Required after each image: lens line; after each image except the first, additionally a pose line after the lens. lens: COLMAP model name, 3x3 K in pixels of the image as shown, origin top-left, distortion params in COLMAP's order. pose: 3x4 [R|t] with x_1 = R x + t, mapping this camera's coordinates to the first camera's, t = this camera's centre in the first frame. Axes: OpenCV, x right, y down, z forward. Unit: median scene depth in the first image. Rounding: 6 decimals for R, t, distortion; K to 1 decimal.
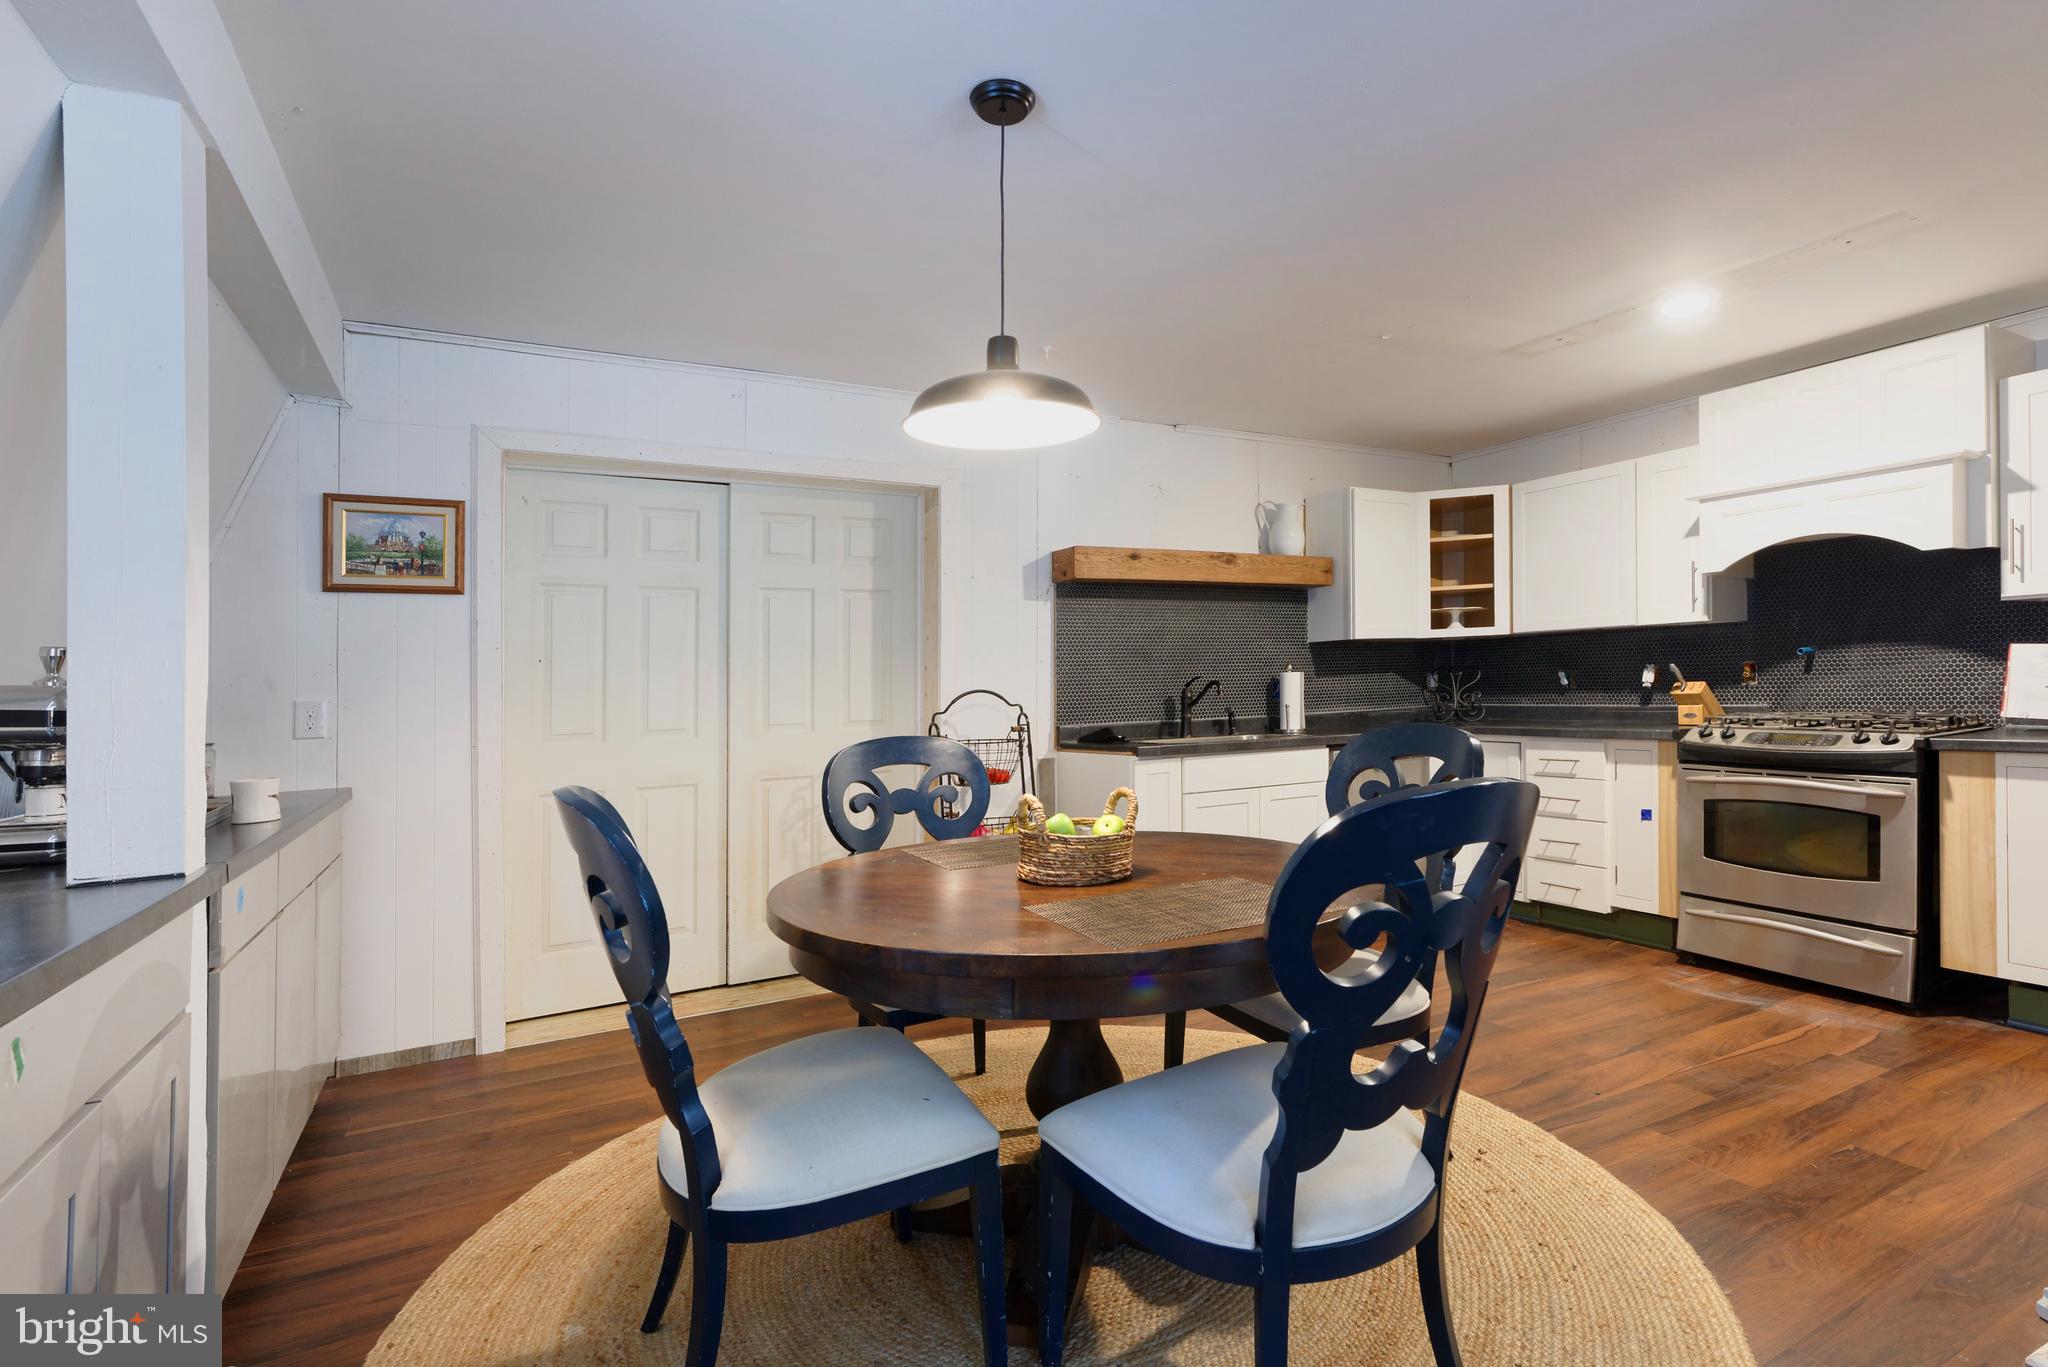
lens RADIAL K [[951.4, 0, 1021.5], [0, 951.4, 721.1], [0, 0, 1]] dist [0.000073, -0.000030]
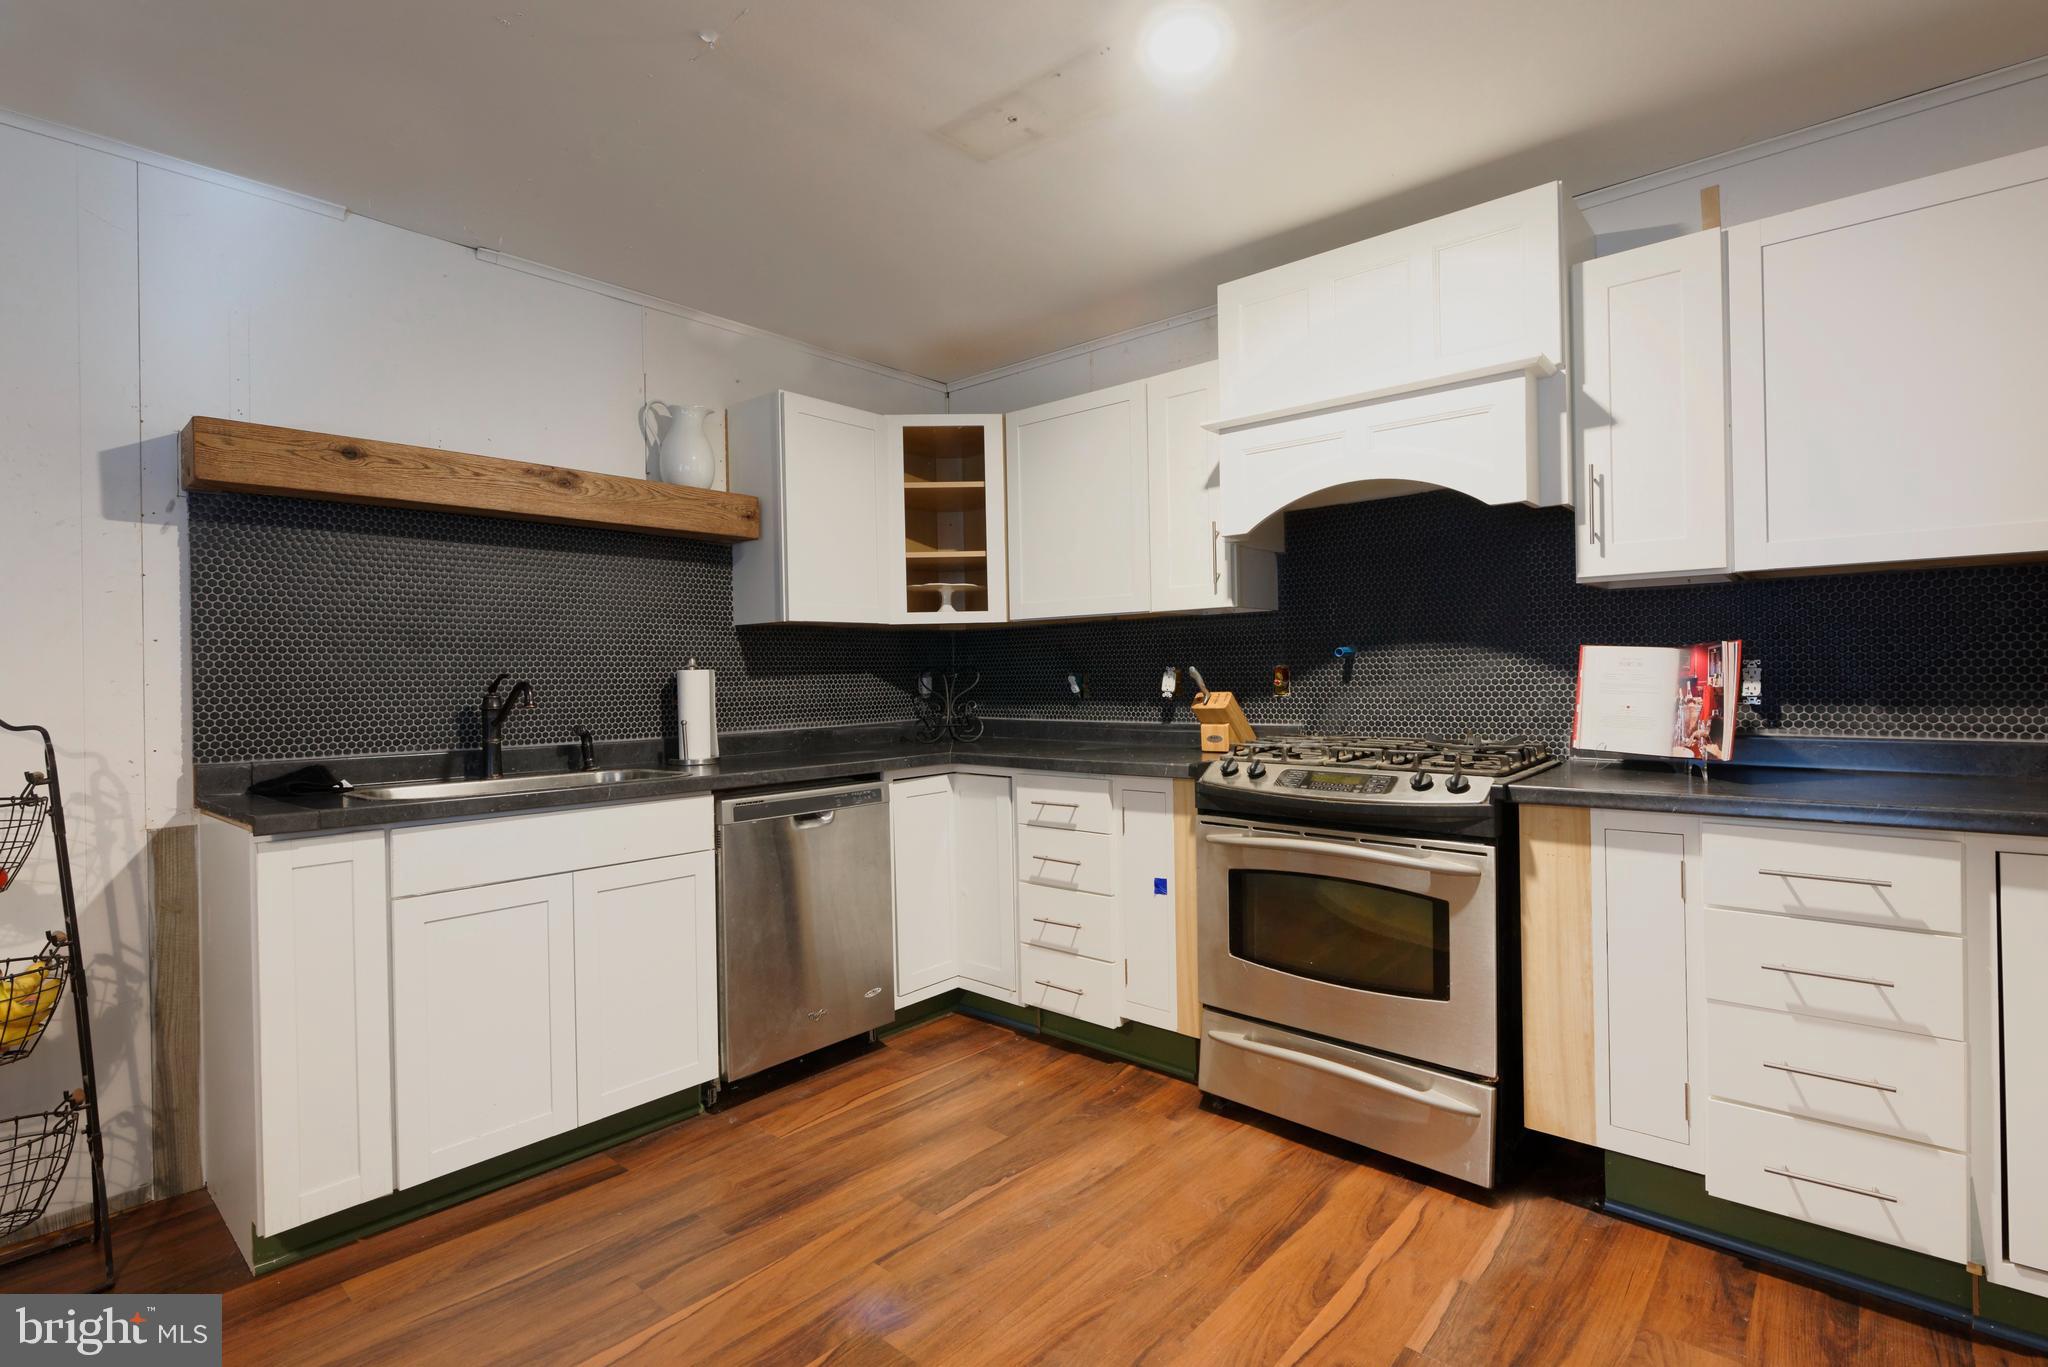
lens RADIAL K [[972.0, 0, 1024.0], [0, 972.0, 683.5], [0, 0, 1]] dist [0.000797, -0.000096]
pose [[0.922938, 0.011356, 0.384781, 0.297773], [0.003206, 0.999303, -0.037181, -0.021681], [-0.384935, 0.035549, 0.922259, 0.391049]]
